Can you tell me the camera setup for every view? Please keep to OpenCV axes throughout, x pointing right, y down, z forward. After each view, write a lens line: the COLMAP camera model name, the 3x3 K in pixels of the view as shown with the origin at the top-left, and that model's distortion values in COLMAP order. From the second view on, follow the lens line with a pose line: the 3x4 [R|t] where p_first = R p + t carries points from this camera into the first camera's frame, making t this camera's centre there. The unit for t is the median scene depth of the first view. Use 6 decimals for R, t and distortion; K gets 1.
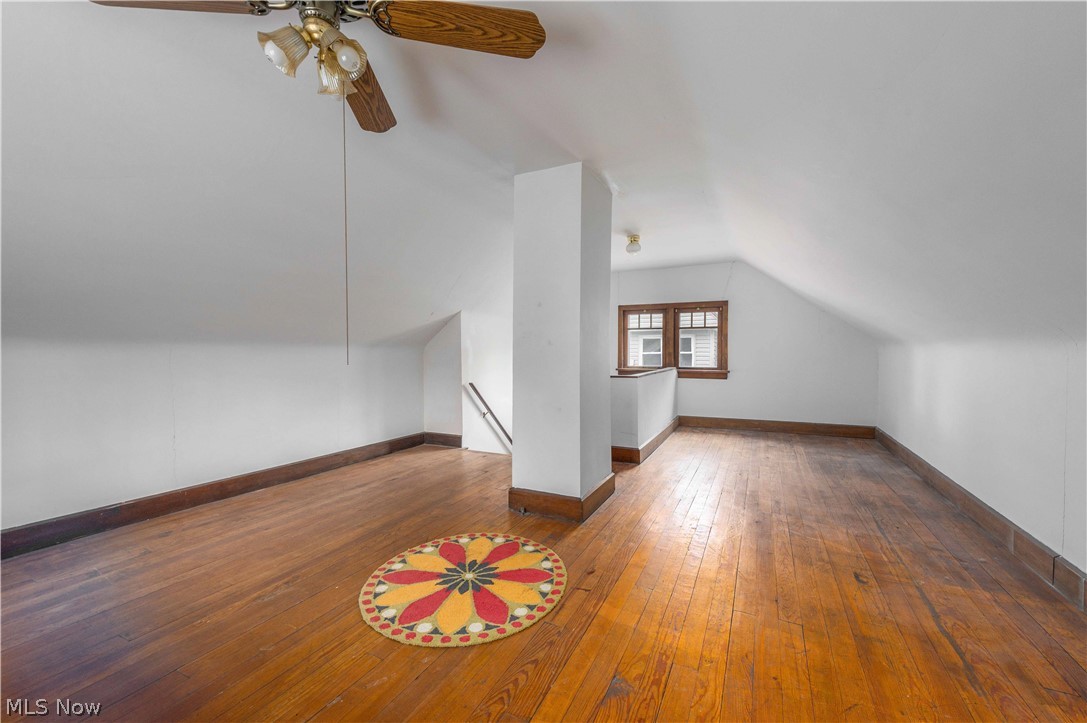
lens RADIAL K [[430.1, 0, 559.8], [0, 430.1, 362.2], [0, 0, 1]] dist [0.008995, -0.000760]
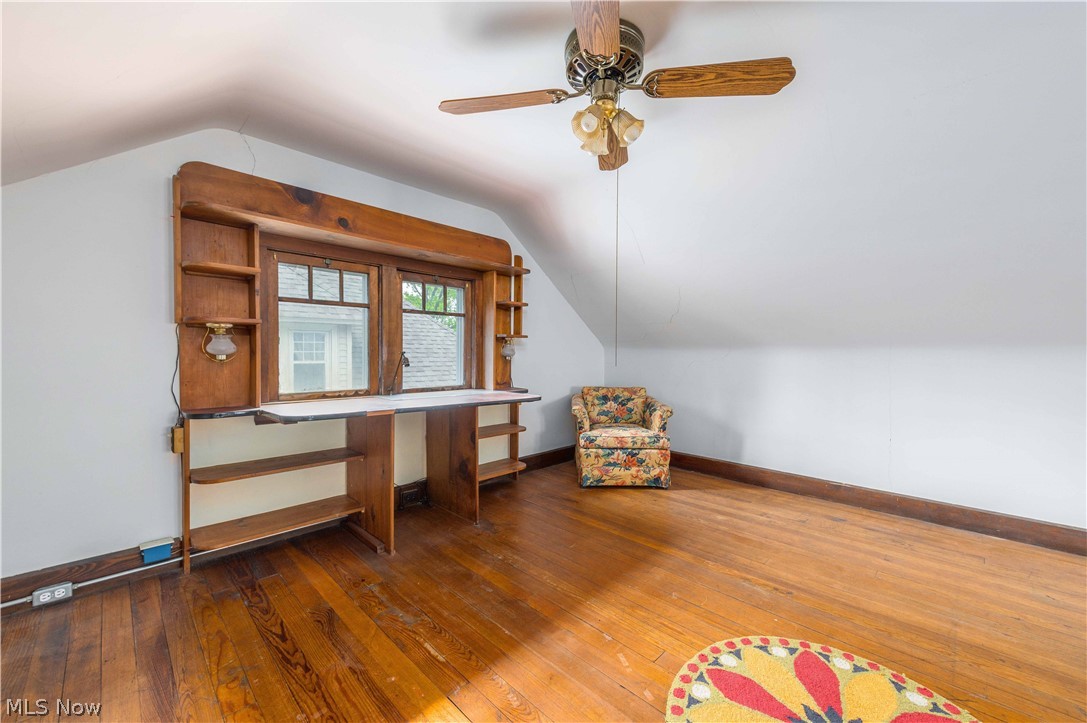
lens RADIAL K [[430.1, 0, 559.8], [0, 430.1, 362.2], [0, 0, 1]] dist [0.008995, -0.000760]
pose [[-0.320994, 0.017223, -0.946924, 0.397360], [-0.028919, 0.999190, 0.027977, -0.020076], [0.946639, 0.036365, -0.320236, 0.720966]]
